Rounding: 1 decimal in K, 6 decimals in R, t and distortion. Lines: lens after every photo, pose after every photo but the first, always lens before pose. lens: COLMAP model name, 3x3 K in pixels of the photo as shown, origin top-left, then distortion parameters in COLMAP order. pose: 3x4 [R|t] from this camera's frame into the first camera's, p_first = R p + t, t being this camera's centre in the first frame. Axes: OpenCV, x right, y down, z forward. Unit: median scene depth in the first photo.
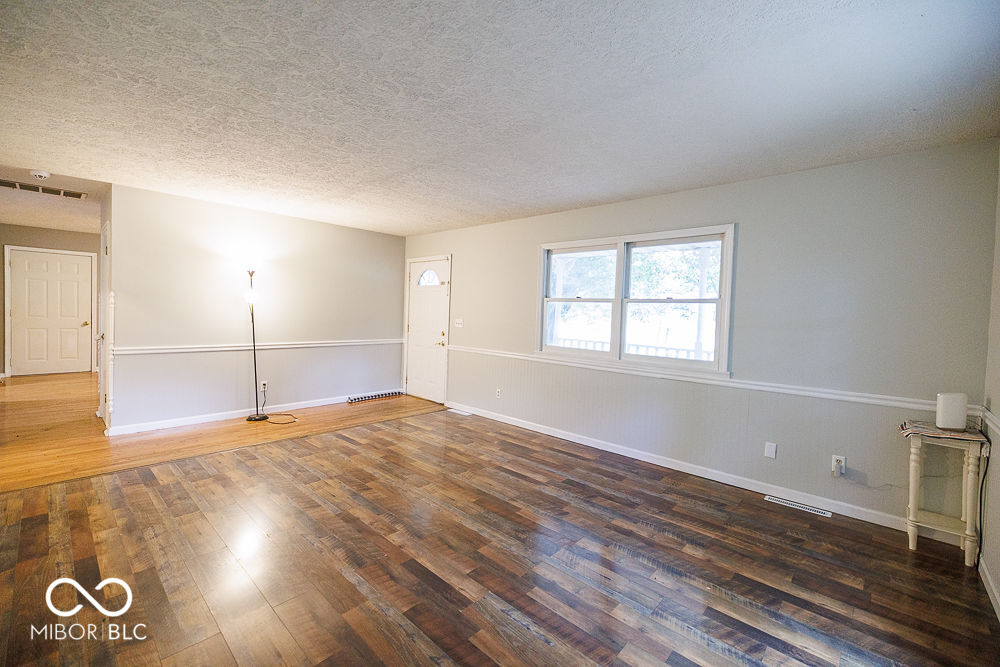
lens RADIAL K [[416.9, 0, 500.9], [0, 416.9, 326.6], [0, 0, 1]] dist [0.001468, 0.000430]
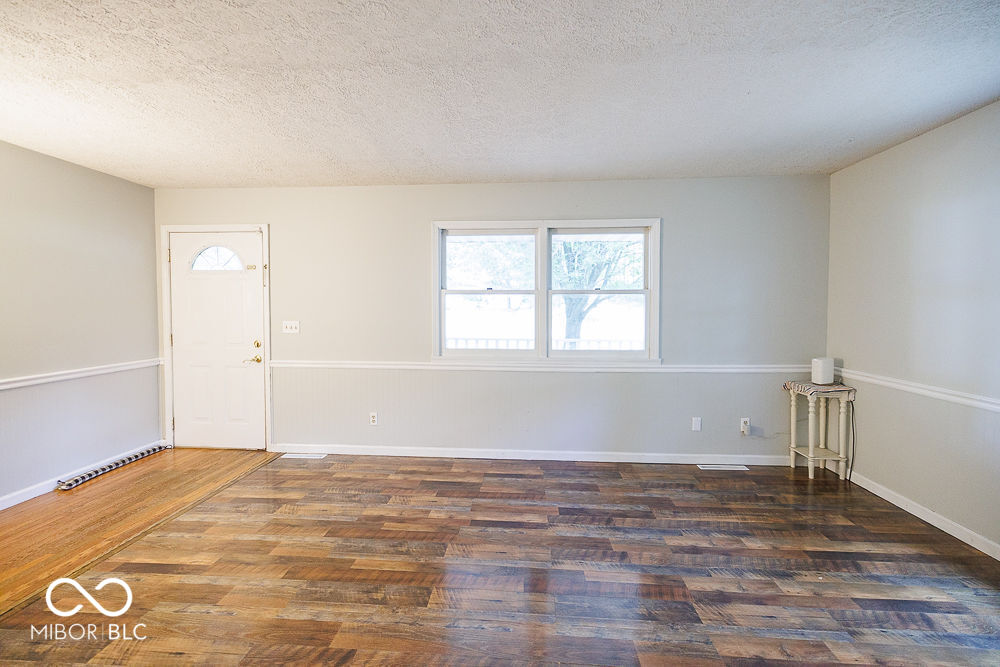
lens RADIAL K [[416.9, 0, 498.5], [0, 416.9, 322.6], [0, 0, 1]] dist [0.001468, 0.000430]
pose [[0.781887, -0.052329, 0.621220, -0.406141], [0.045755, 0.998600, 0.026529, -0.027931], [-0.621739, 0.007681, 0.783187, 0.401218]]
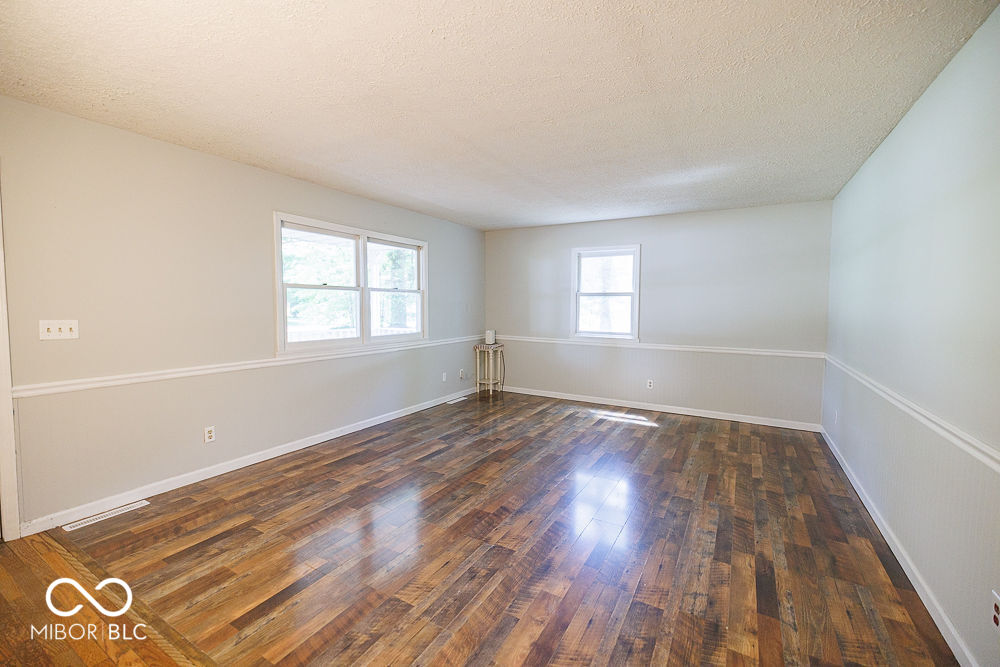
lens RADIAL K [[416.9, 0, 504.2], [0, 416.9, 326.6], [0, 0, 1]] dist [0.001468, 0.000430]
pose [[-0.218573, -0.087477, 0.971892, -0.985437], [0.017042, 0.995480, 0.093433, -0.069262], [-0.975672, 0.036985, -0.216094, 1.006157]]
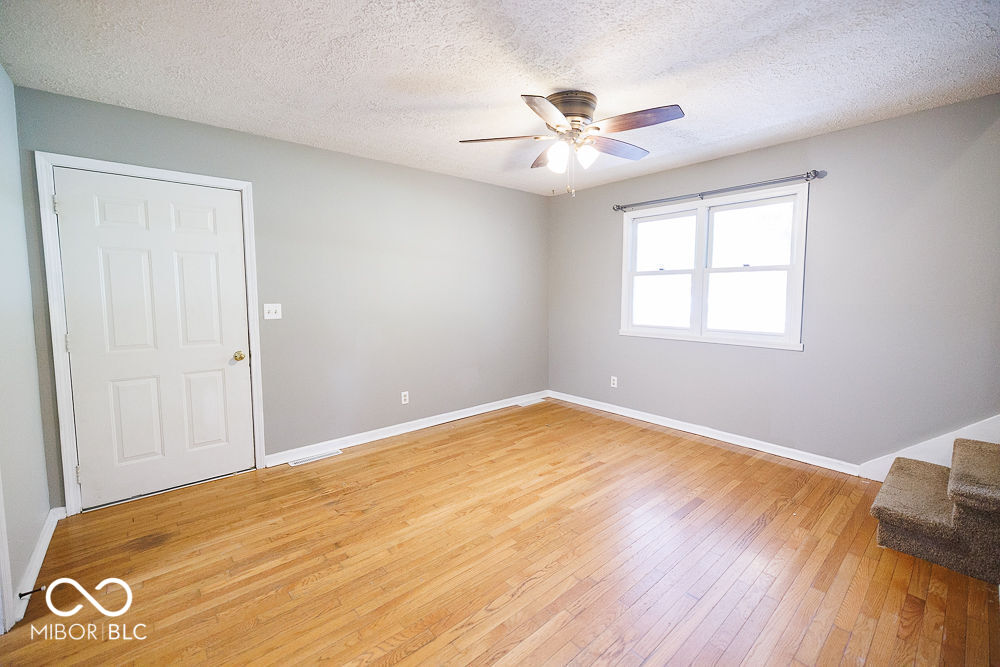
lens RADIAL K [[416.9, 0, 503.4], [0, 416.9, 323.5], [0, 0, 1]] dist [0.001468, 0.000430]
pose [[0.992345, -0.026932, -0.120526, -0.038876], [0.032516, 0.998475, 0.044606, -0.002777], [0.119141, -0.048183, 0.991708, 0.035476]]
